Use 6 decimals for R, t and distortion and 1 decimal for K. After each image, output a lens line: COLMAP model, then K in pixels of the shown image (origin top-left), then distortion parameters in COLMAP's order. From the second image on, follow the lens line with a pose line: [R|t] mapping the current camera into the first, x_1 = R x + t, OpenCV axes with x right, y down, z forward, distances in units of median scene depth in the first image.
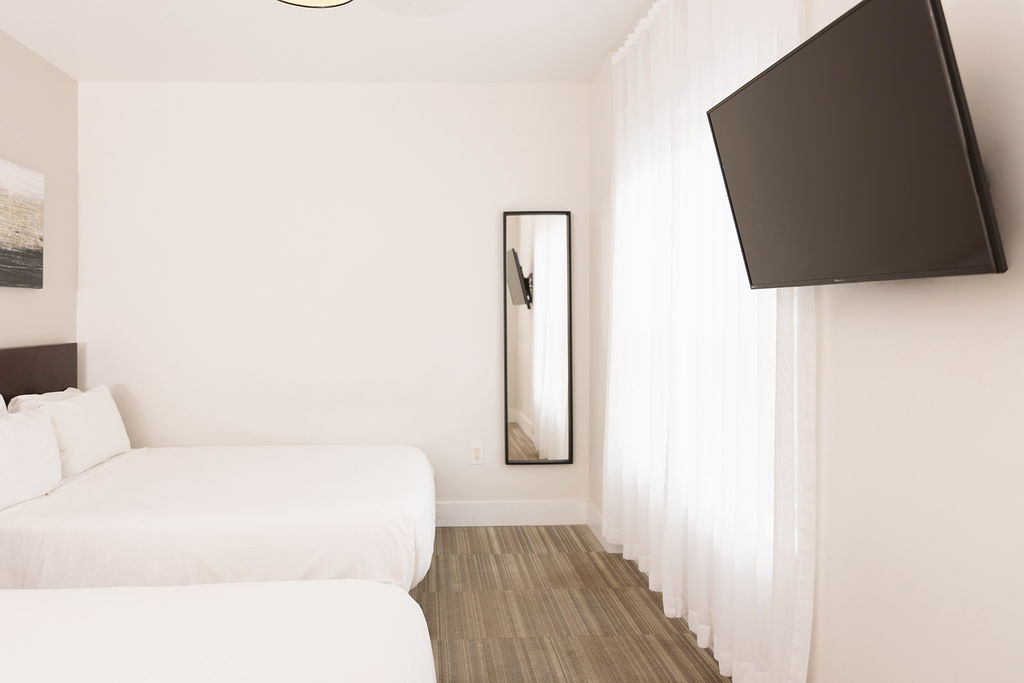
lens RADIAL K [[1415.2, 0, 512.4], [0, 1415.2, 340.1], [0, 0, 1]] dist [0.009737, 0.000000]
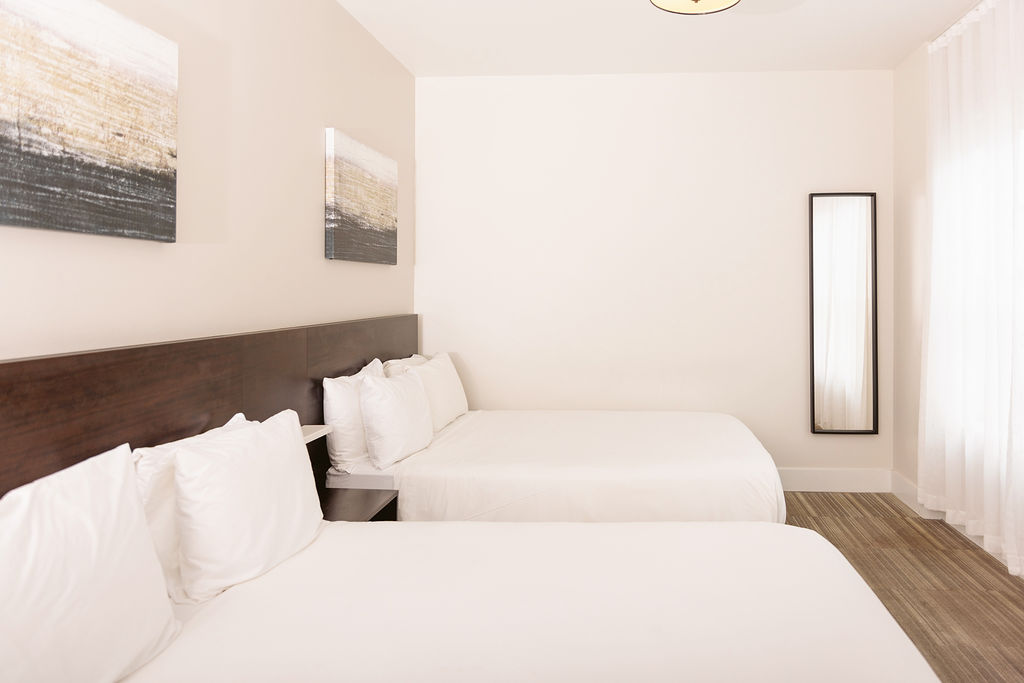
lens RADIAL K [[1415.2, 0, 507.0], [0, 1415.2, 308.1], [0, 0, 1]] dist [0.009737, 0.000000]
pose [[0.987997, 0.008628, -0.154234, -0.076686], [-0.009532, 0.999941, -0.005122, 0.002537], [0.154181, 0.006531, 0.988021, -0.086514]]
